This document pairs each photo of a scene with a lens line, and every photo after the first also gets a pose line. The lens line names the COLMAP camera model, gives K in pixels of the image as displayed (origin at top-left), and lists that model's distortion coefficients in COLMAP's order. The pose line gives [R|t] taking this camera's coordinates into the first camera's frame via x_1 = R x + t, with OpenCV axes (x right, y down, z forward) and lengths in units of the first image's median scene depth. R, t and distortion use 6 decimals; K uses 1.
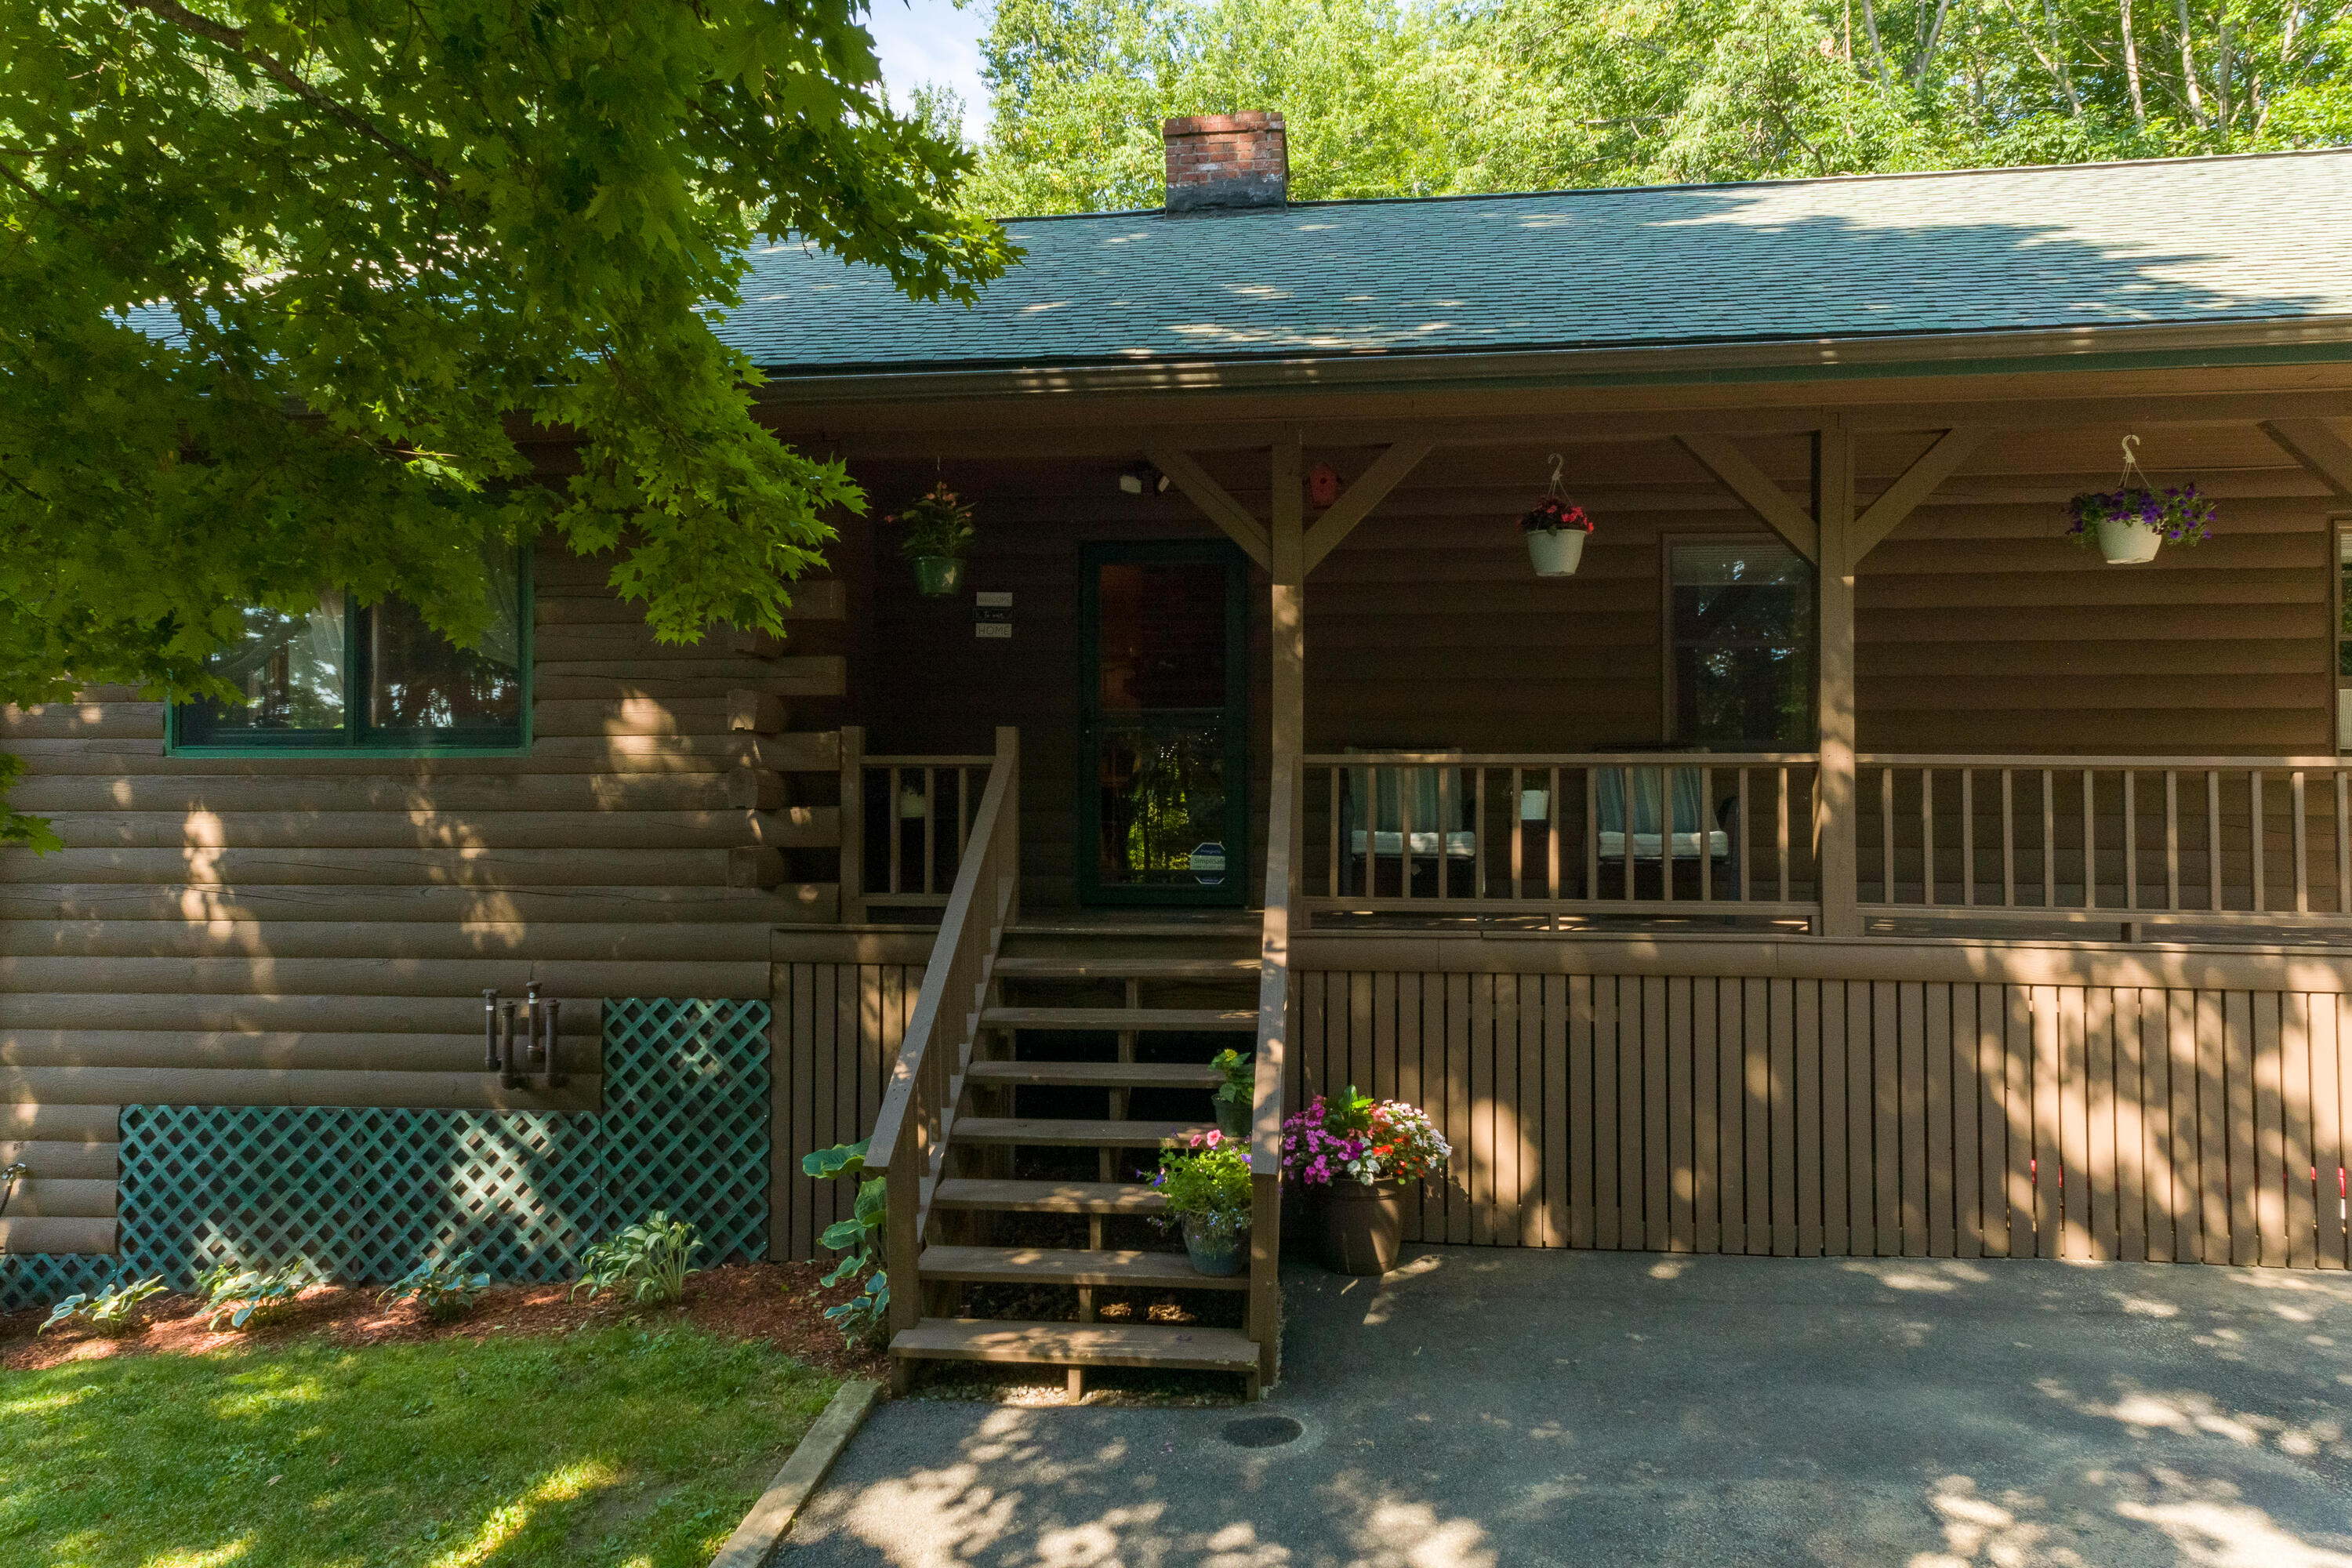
lens RADIAL K [[1702.1, 0, 1170.5], [0, 1702.1, 782.6], [0, 0, 1]] dist [-0.002458, -0.000588]
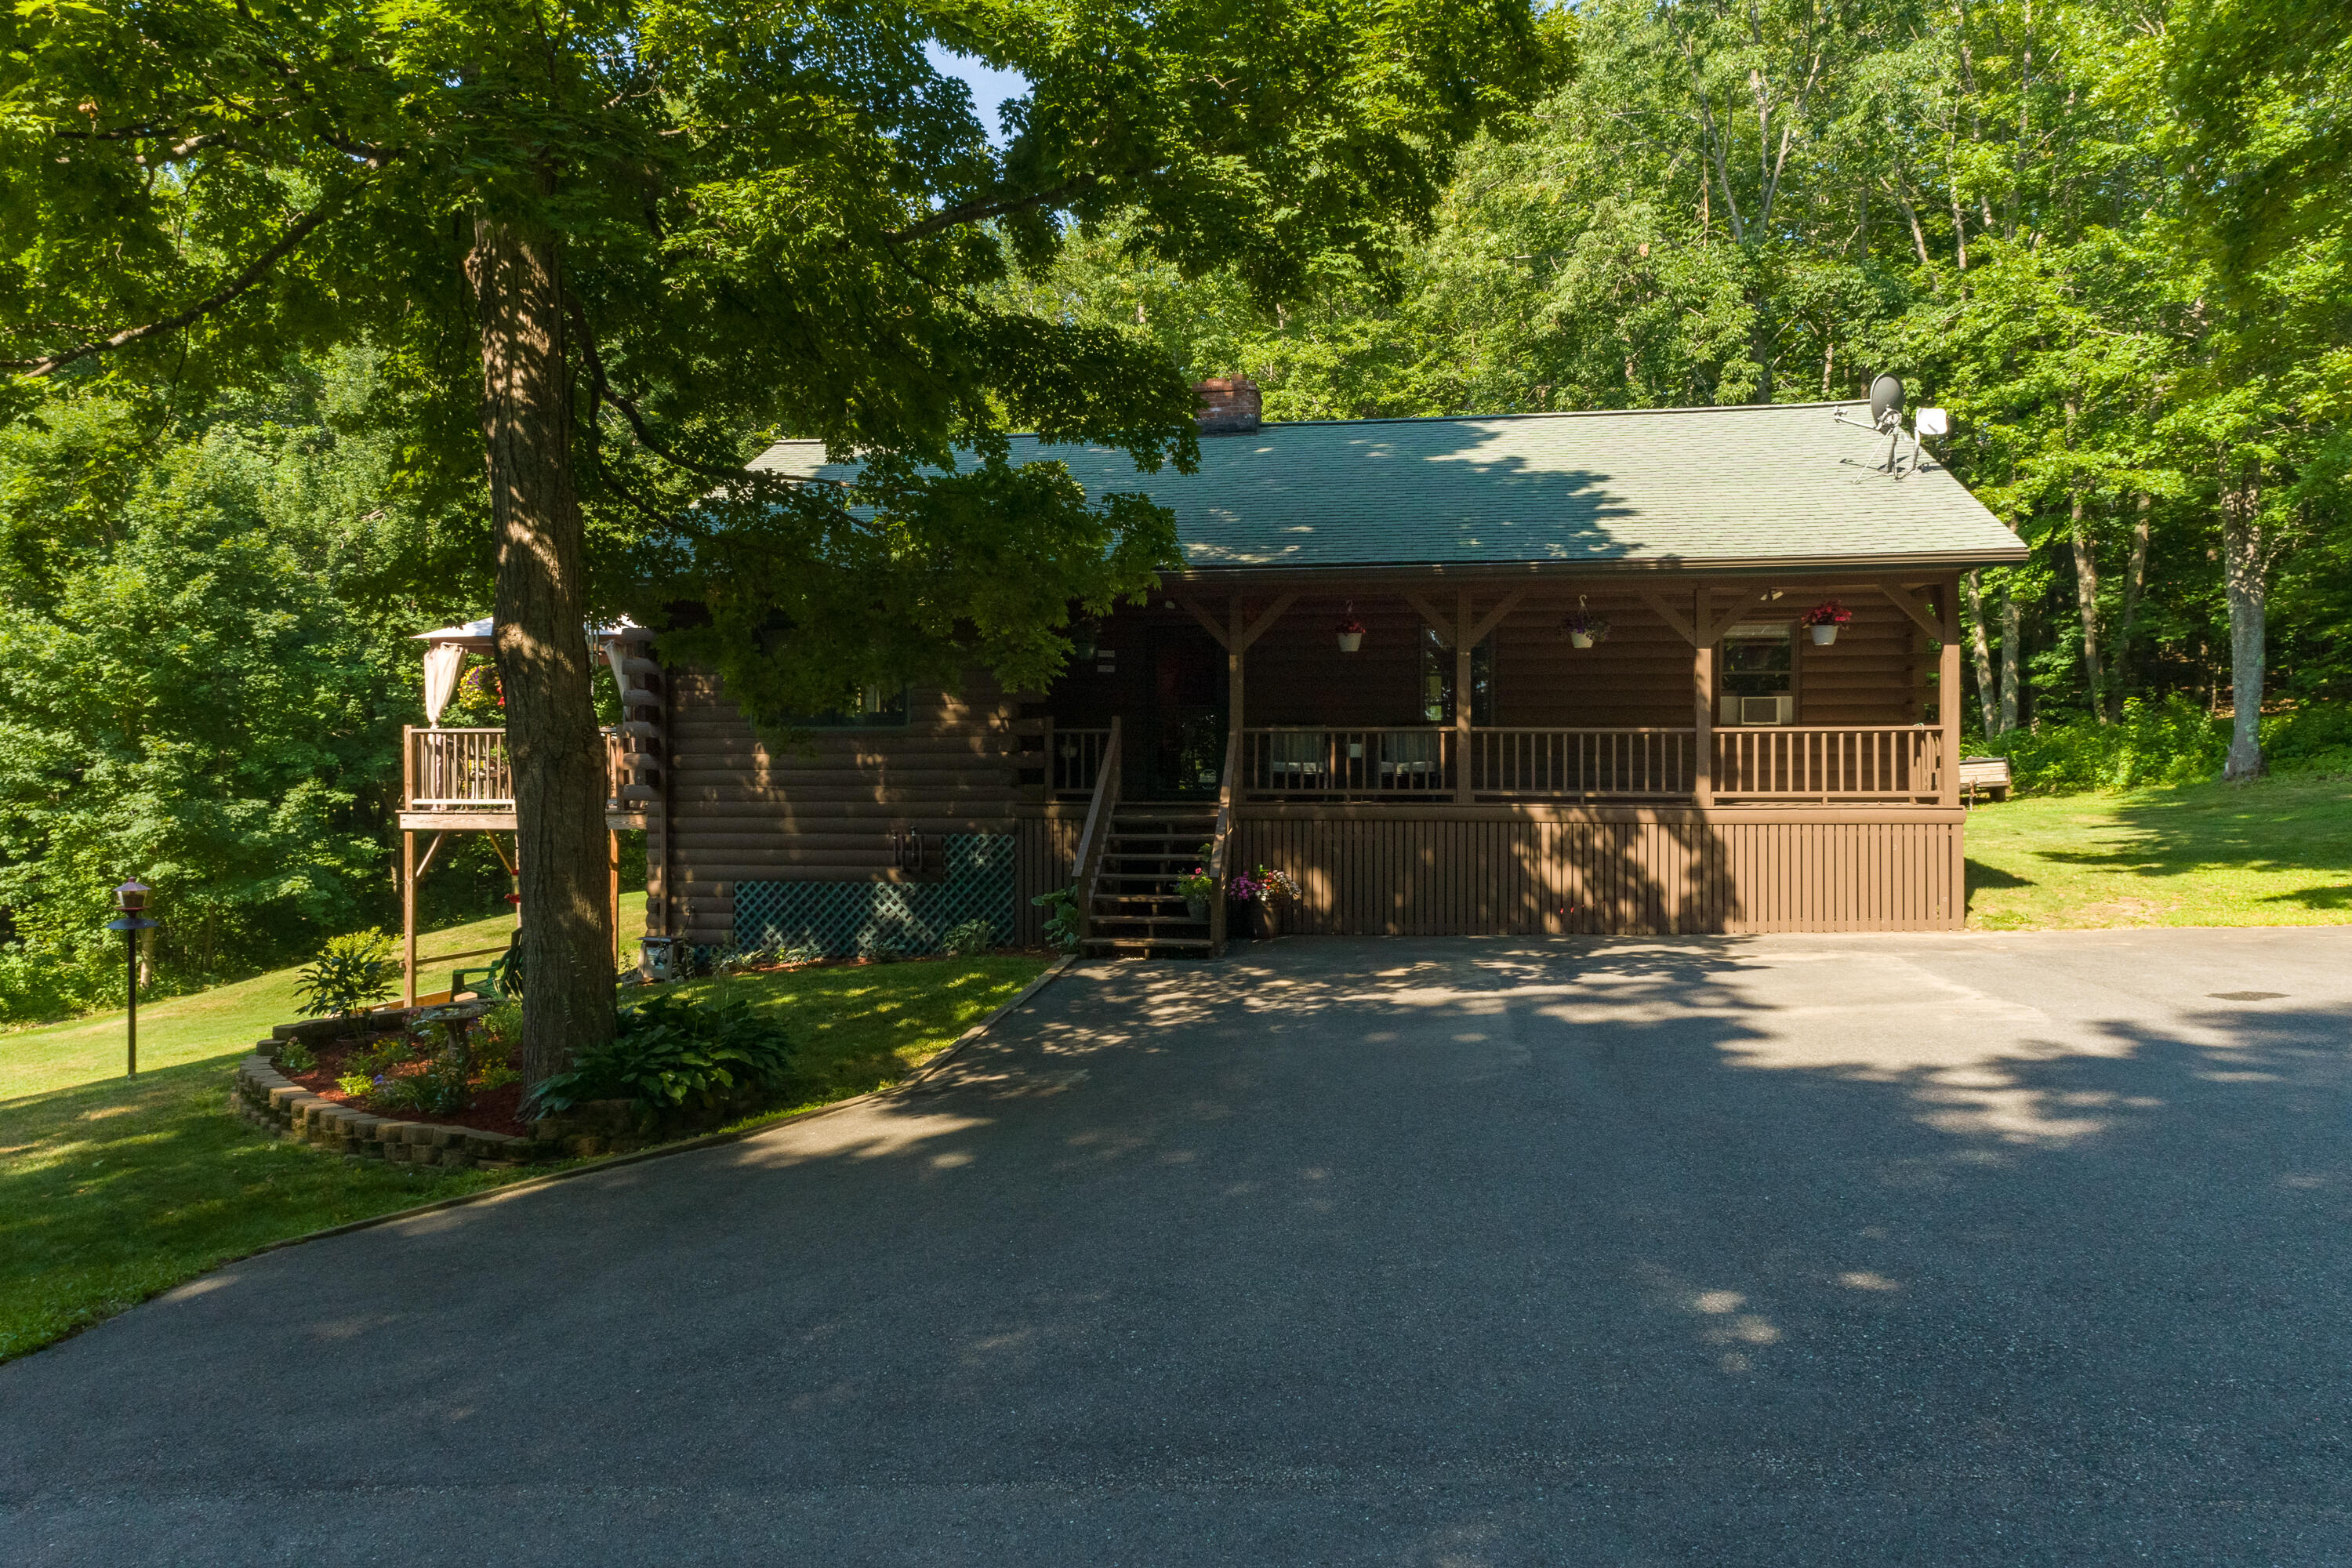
lens RADIAL K [[1702.1, 0, 1178.1], [0, 1702.1, 780.3], [0, 0, 1]] dist [-0.002458, -0.000588]
pose [[0.999388, -0.006511, -0.034361, 0.074638], [0.006974, 0.999886, 0.013369, 0.026886], [0.034270, -0.013601, 0.999320, -1.451861]]
